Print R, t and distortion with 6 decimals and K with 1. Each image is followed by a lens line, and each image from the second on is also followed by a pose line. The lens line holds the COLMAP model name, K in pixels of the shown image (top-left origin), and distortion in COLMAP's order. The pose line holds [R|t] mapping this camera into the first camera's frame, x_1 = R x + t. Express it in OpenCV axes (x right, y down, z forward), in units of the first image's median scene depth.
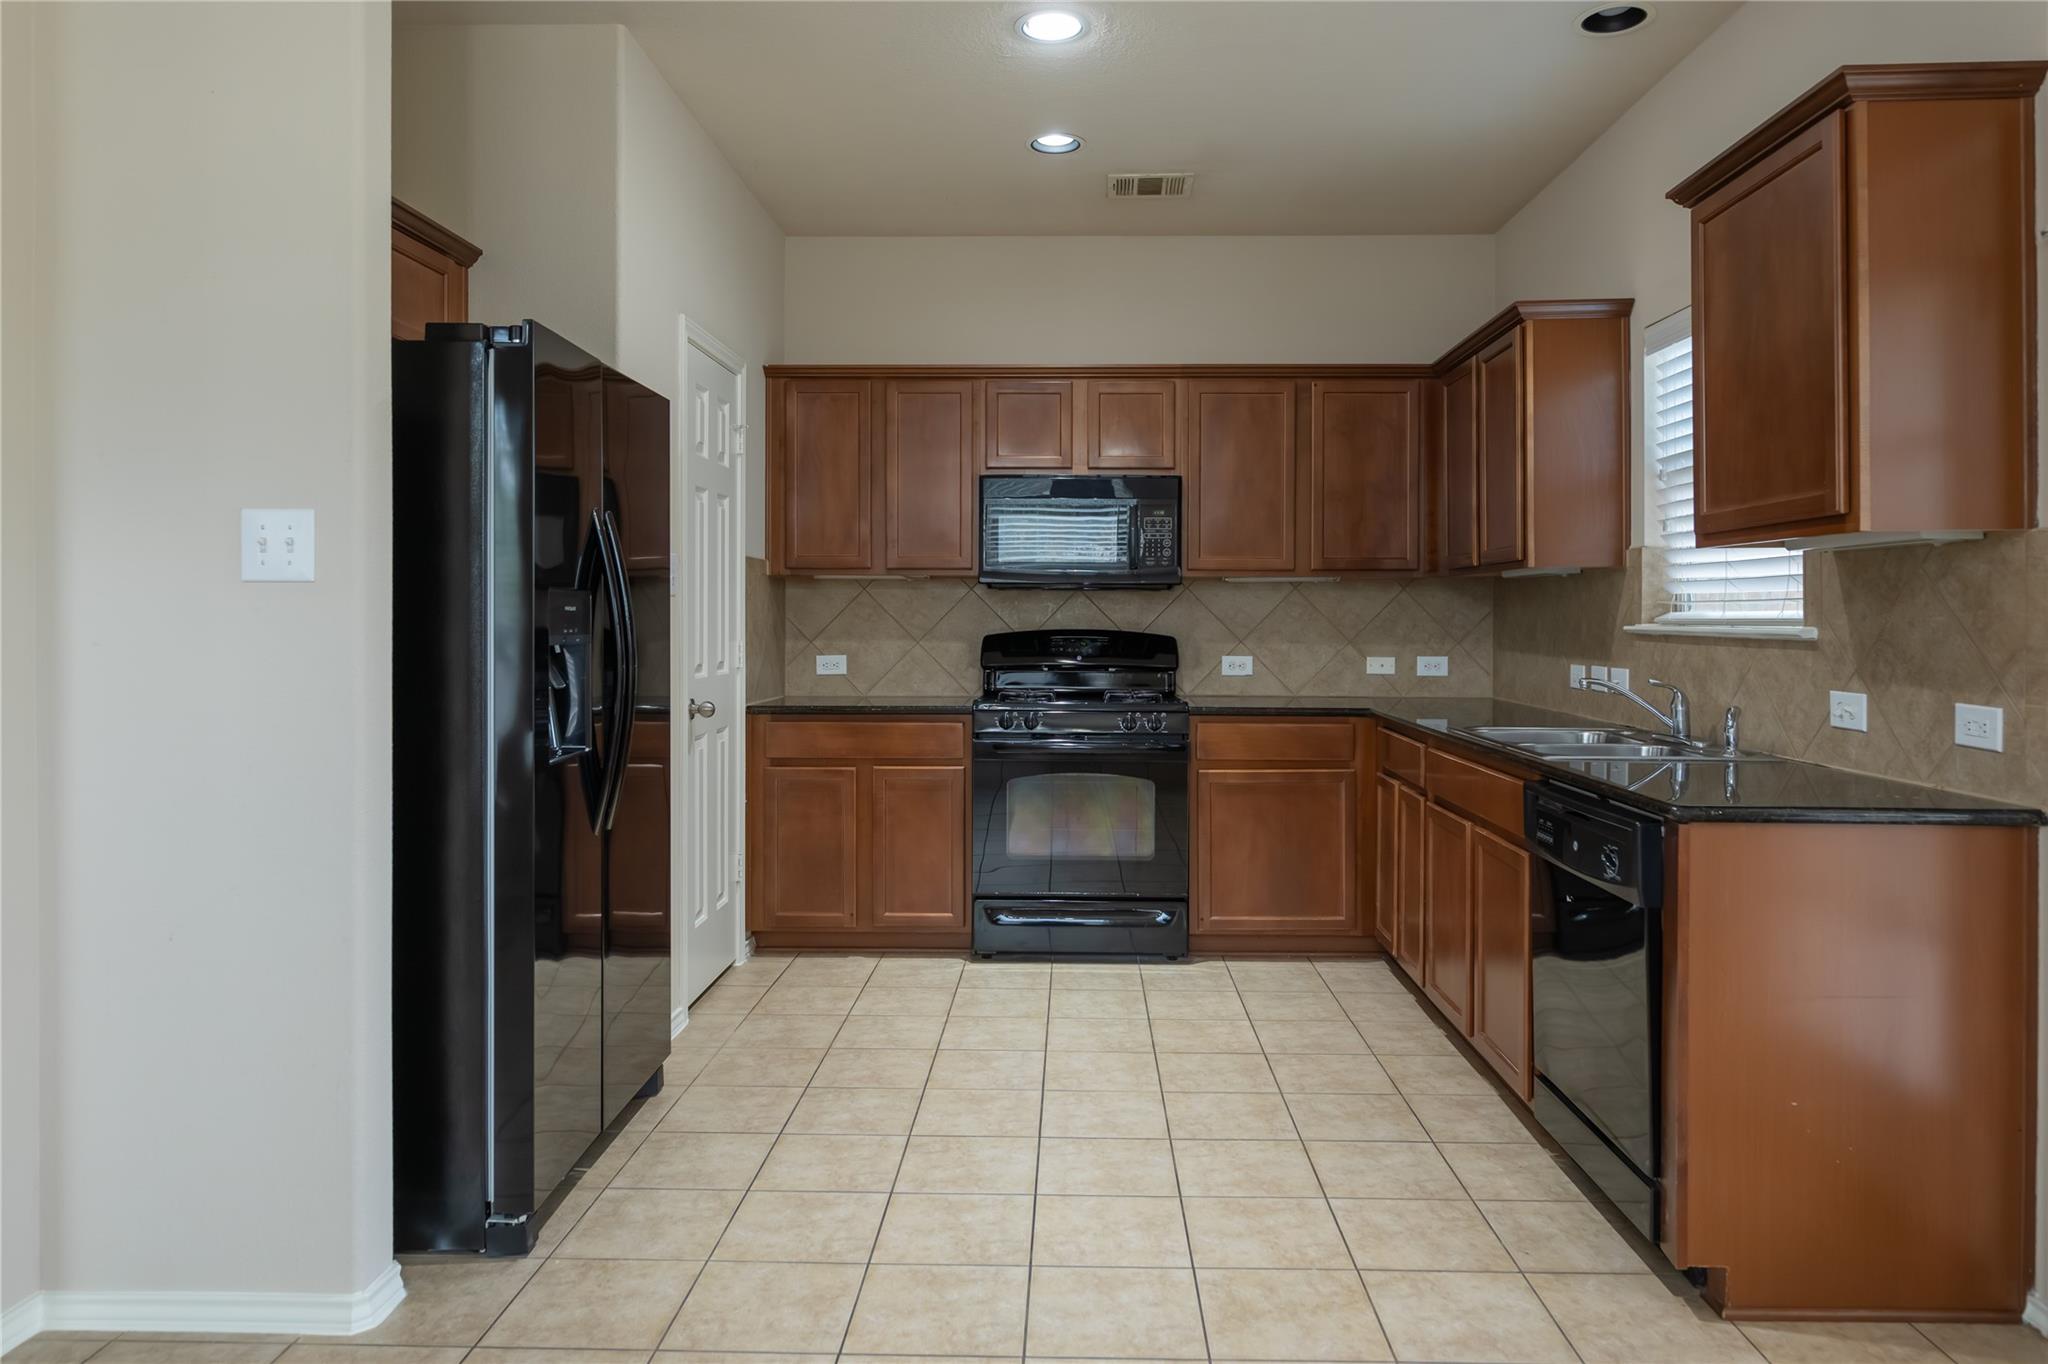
lens RADIAL K [[1354.6, 0, 1057.0], [0, 1354.6, 621.1], [0, 0, 1]] dist [-0.001457, 0.000848]
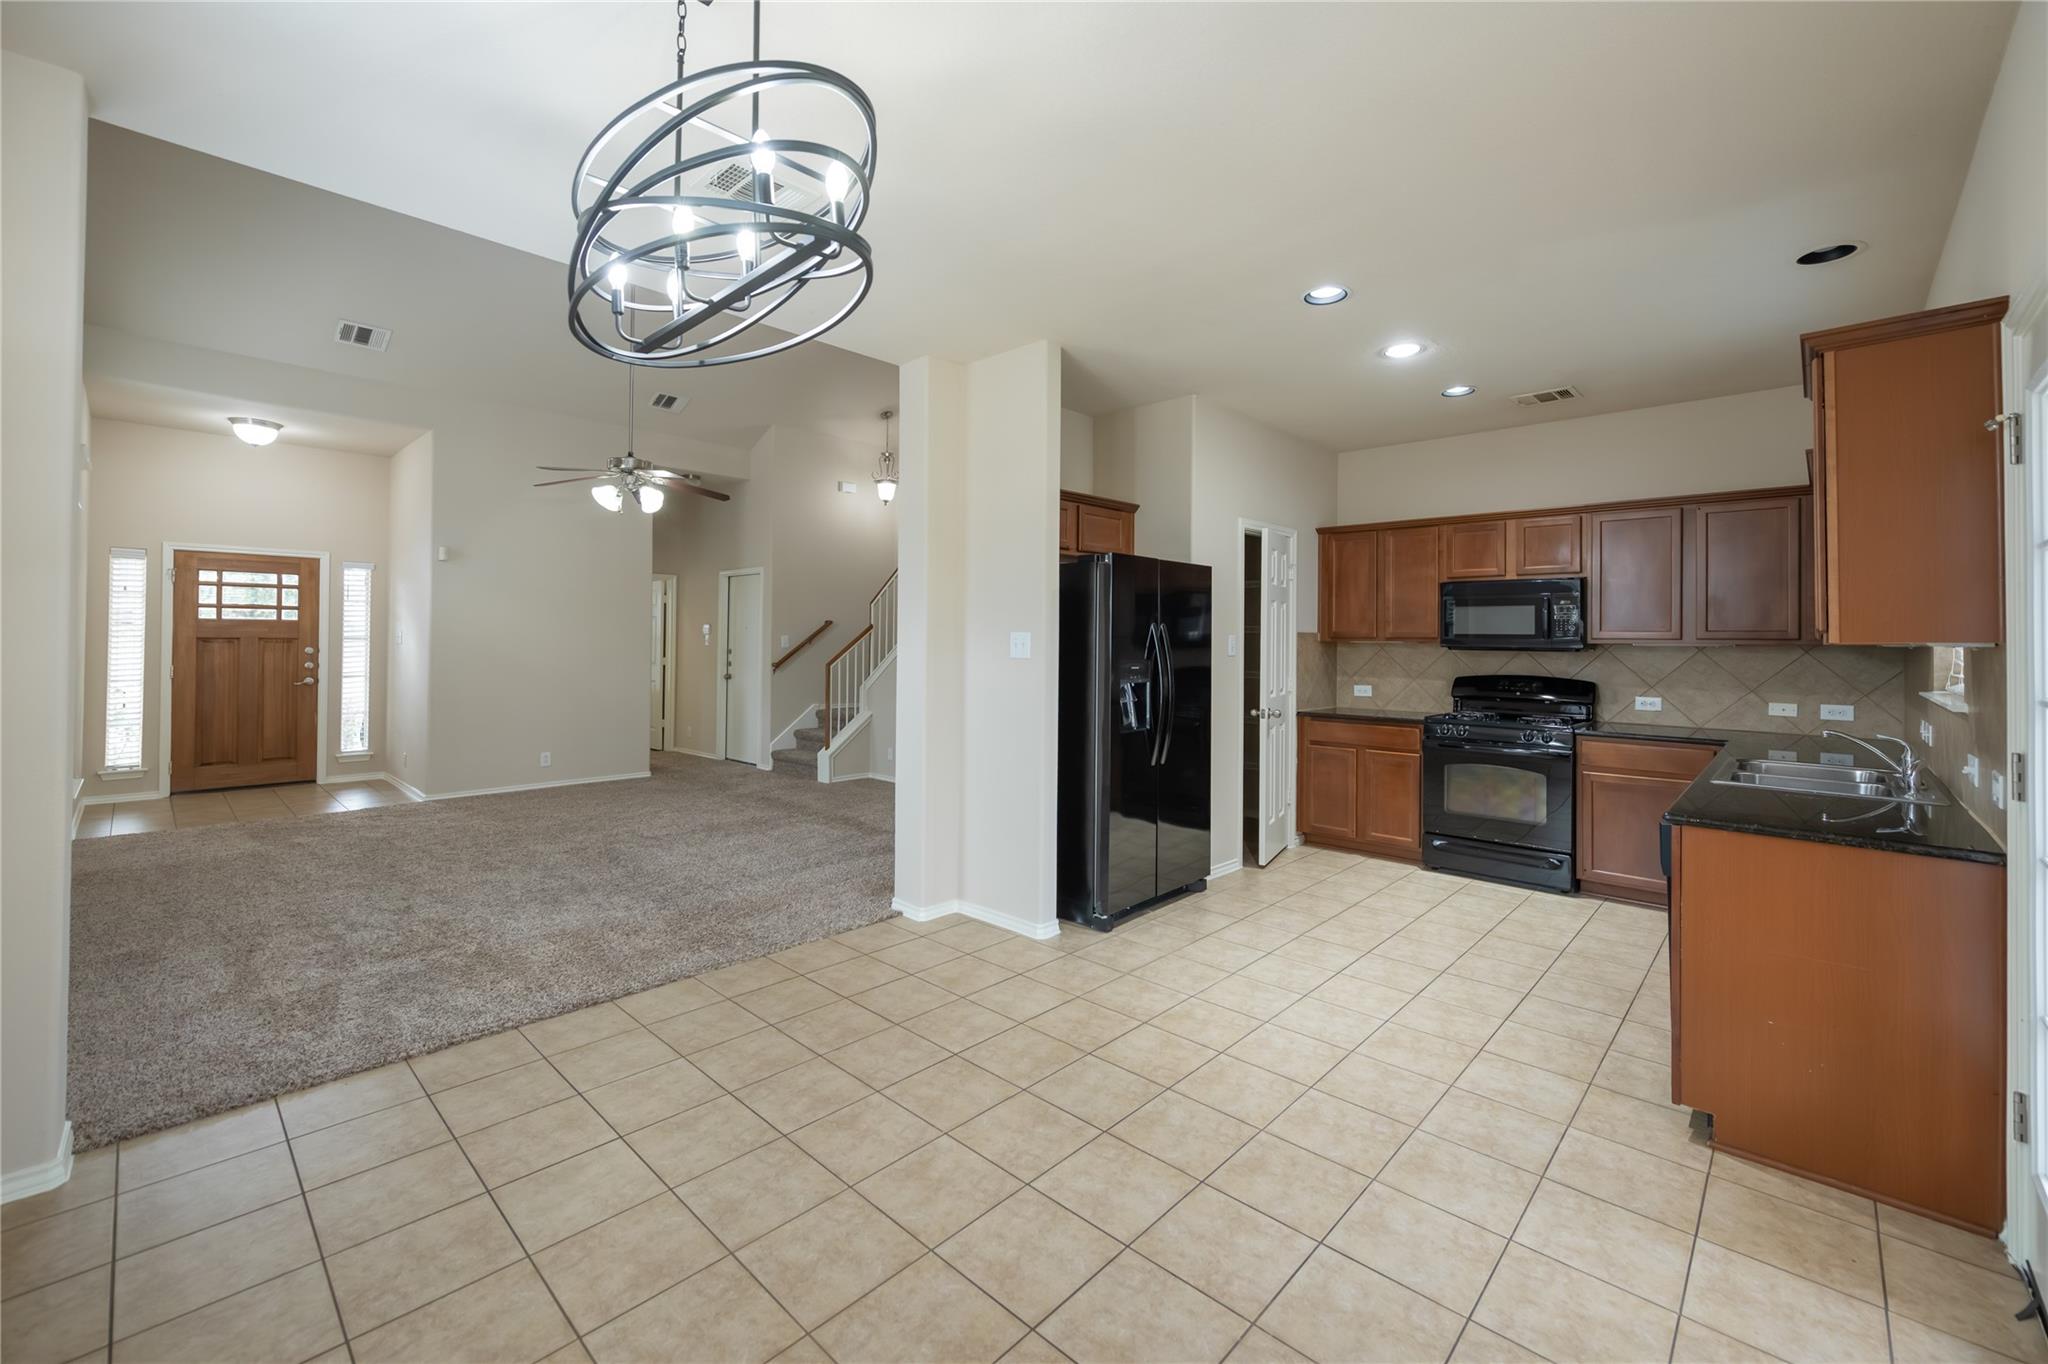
lens RADIAL K [[820.5, 0, 1023.1], [0, 820.5, 634.9], [0, 0, 1]] dist [-0.000071, -0.000732]
pose [[0.748502, -0.001127, -0.663132, 0.357824], [-0.010526, 0.999852, -0.013581, -0.036214], [0.663049, 0.017146, 0.748380, -0.164270]]
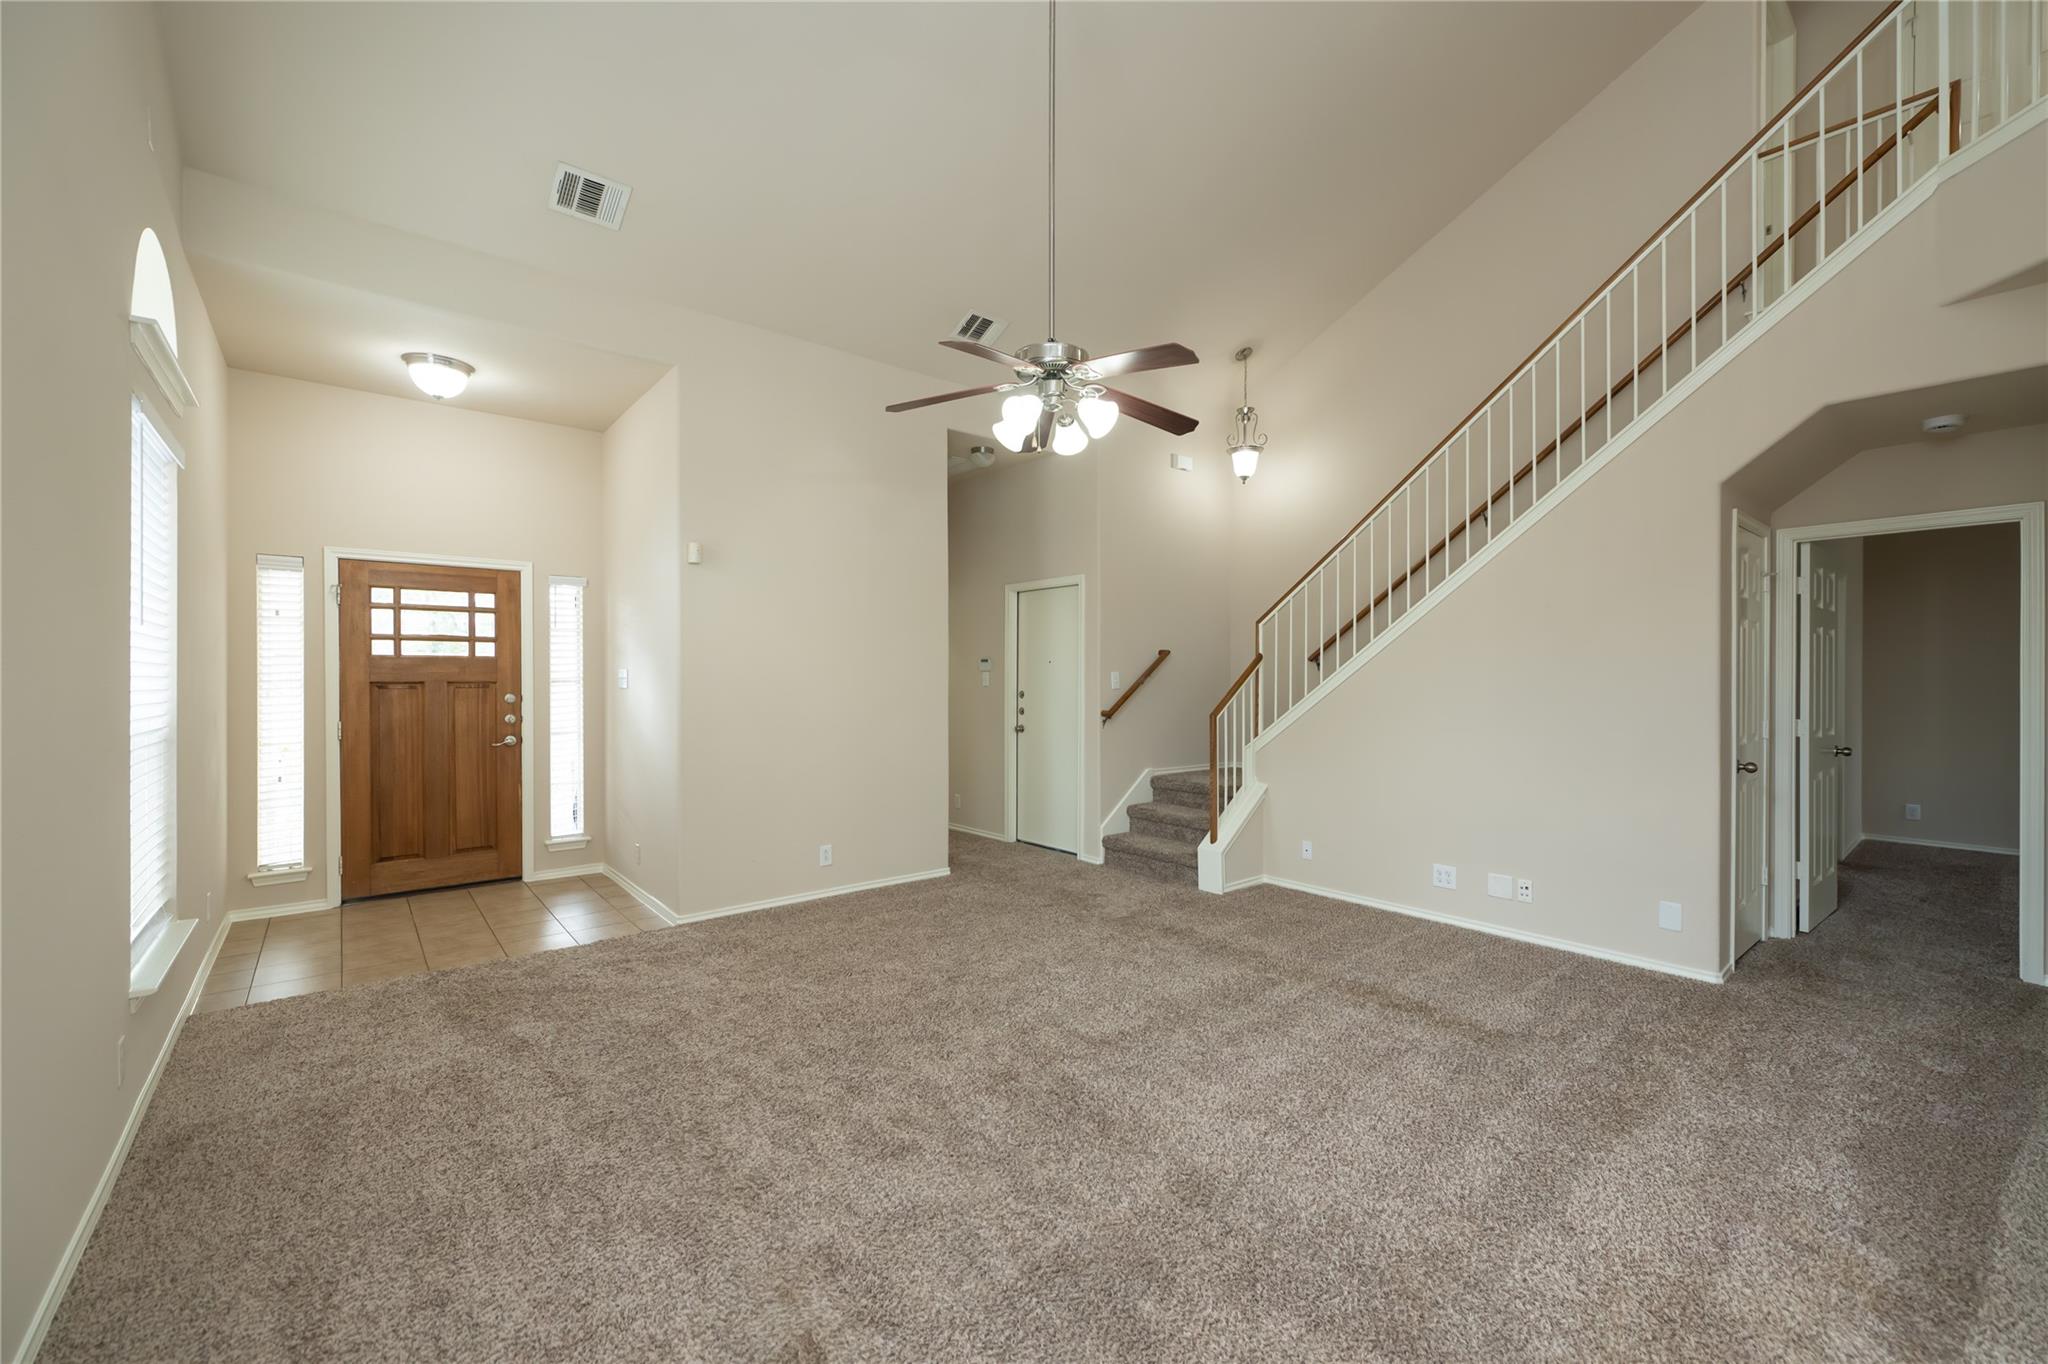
lens RADIAL K [[833.8, 0, 1024.0], [0, 833.8, 682.0], [0, 0, 1]] dist [-0.001624, -0.000502]
pose [[0.648693, 0.001184, -0.761049, -0.638345], [-0.002101, 0.999998, -0.000235, -0.037541], [0.761047, 0.001752, 0.648694, -0.078082]]
